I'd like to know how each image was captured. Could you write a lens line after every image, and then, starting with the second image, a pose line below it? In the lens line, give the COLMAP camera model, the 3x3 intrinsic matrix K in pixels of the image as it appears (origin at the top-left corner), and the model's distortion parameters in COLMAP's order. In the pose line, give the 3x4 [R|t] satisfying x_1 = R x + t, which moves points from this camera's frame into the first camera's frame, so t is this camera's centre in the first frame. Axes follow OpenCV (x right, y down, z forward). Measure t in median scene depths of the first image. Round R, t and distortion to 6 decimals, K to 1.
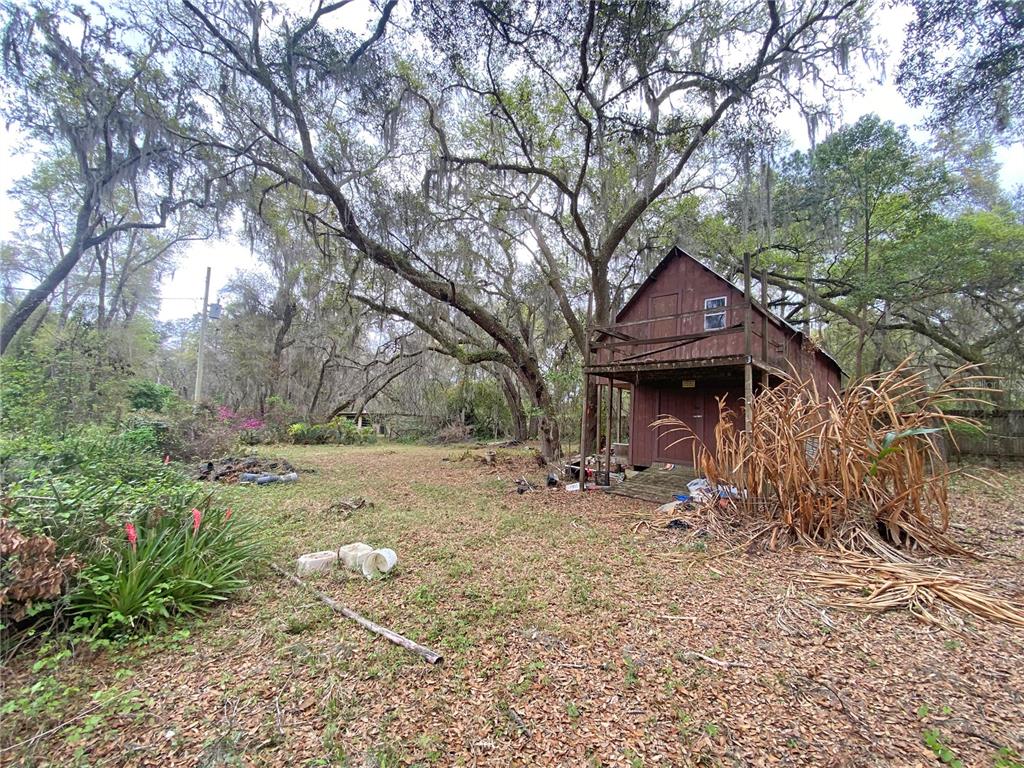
lens RADIAL K [[416.6, 0, 512.0], [0, 416.6, 384.0], [0, 0, 1]] dist [0.020491, -0.020158]
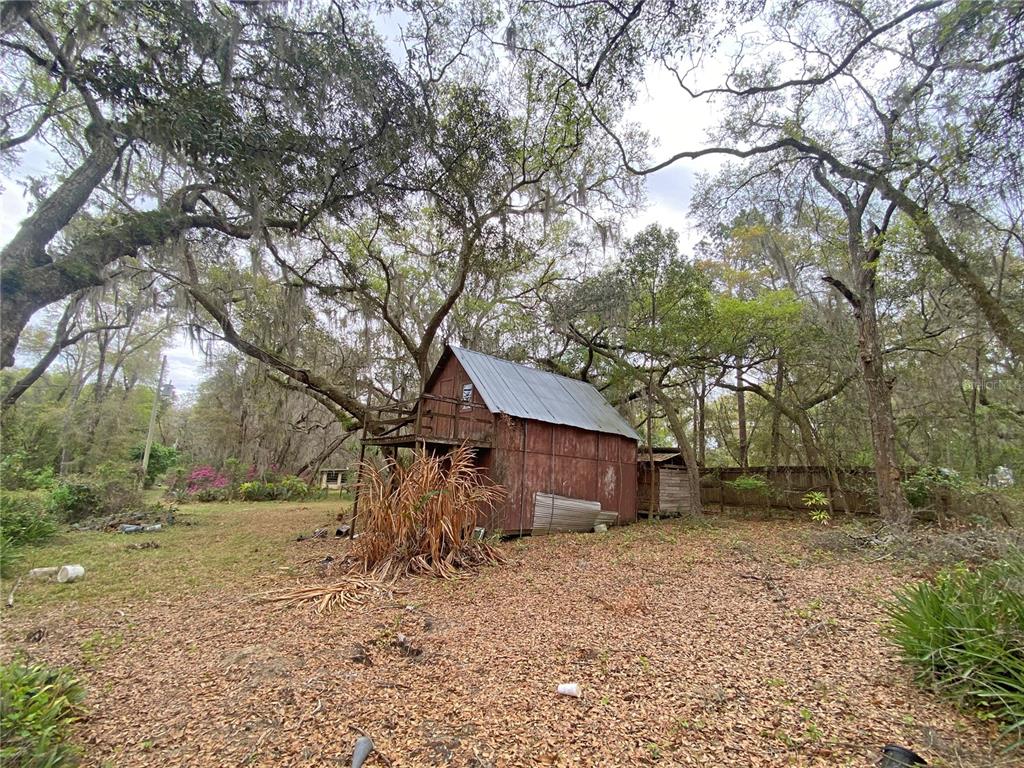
lens RADIAL K [[416.6, 0, 512.0], [0, 416.6, 384.0], [0, 0, 1]] dist [0.020491, -0.020158]
pose [[0.997974, -0.016615, -0.061421, 0.270056], [0.008360, 0.991175, -0.132297, -0.014312], [0.063077, 0.131516, 0.989305, -0.116839]]
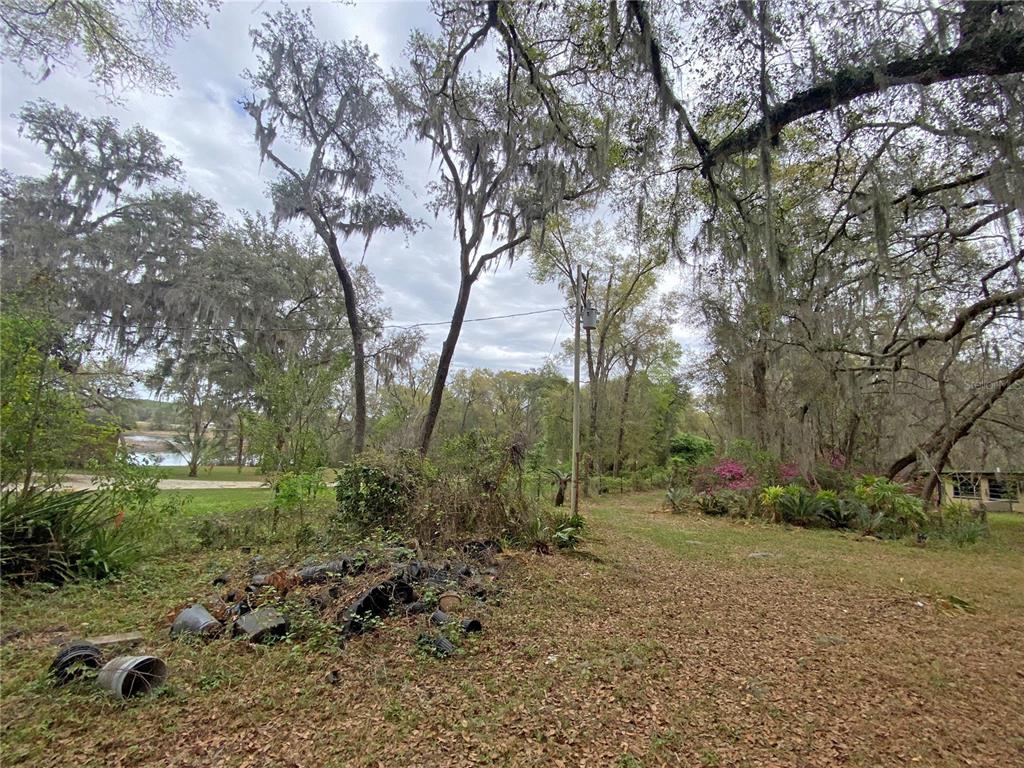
lens RADIAL K [[416.6, 0, 512.0], [0, 416.6, 384.0], [0, 0, 1]] dist [0.020491, -0.020158]
pose [[0.313604, -0.173755, -0.933521, -0.070210], [0.035393, 0.984571, -0.171367, 0.042381], [0.948894, 0.020702, 0.314915, 0.464654]]
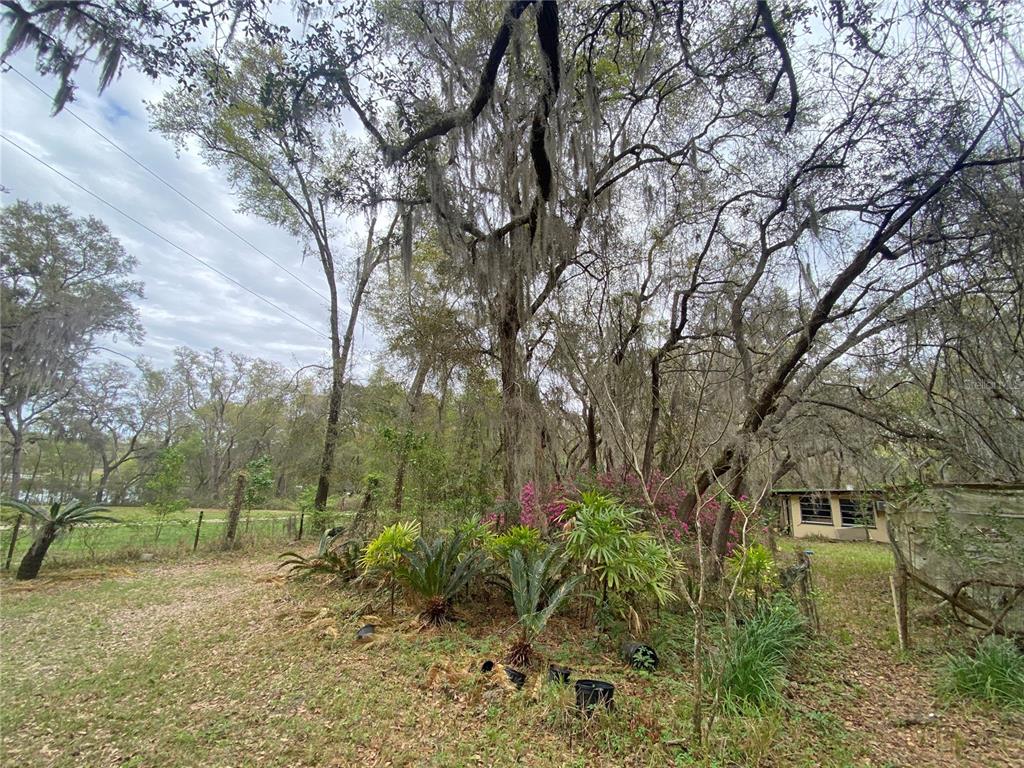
lens RADIAL K [[416.6, 0, 512.0], [0, 416.6, 384.0], [0, 0, 1]] dist [0.020491, -0.020158]
pose [[0.478046, -0.218335, -0.850766, -0.259288], [0.044441, 0.973384, -0.224831, 0.078978], [0.877210, 0.069671, 0.475025, 0.956454]]
